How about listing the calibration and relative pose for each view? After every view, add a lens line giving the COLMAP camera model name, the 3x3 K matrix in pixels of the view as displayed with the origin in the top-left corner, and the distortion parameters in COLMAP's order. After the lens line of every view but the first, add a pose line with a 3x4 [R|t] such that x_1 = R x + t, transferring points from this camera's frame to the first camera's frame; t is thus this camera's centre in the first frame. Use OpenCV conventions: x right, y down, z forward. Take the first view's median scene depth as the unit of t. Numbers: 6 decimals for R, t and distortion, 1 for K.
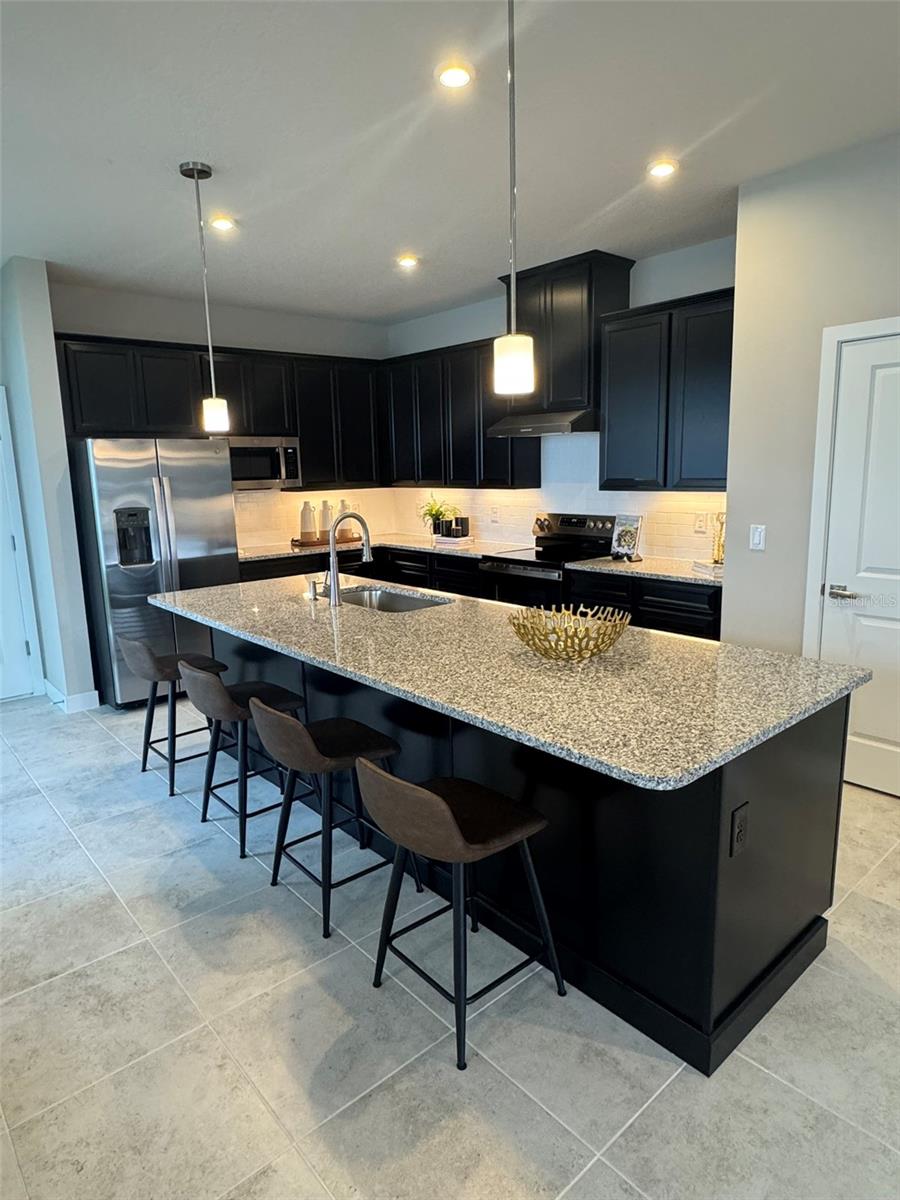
lens RADIAL K [[711.6, 0, 448.2], [0, 711.6, 598.9], [0, 0, 1]] dist [-0.006089, 0.002542]
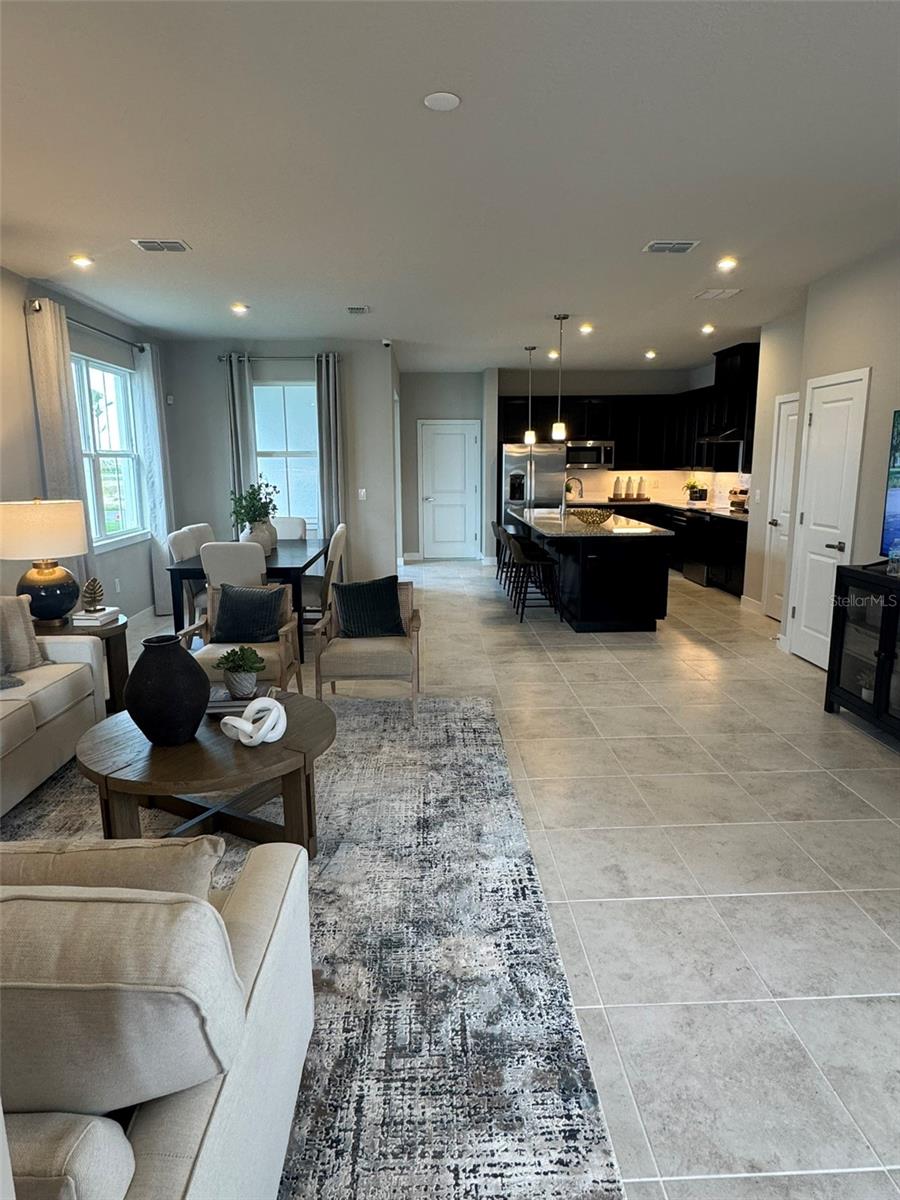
lens RADIAL K [[711.6, 0, 447.8], [0, 711.6, 599.0], [0, 0, 1]] dist [-0.006089, 0.002542]
pose [[0.777538, 0.136935, -0.613745, 0.741112], [-0.124986, 0.990183, 0.062582, 0.133930], [0.616290, 0.028050, 0.787020, -0.809290]]
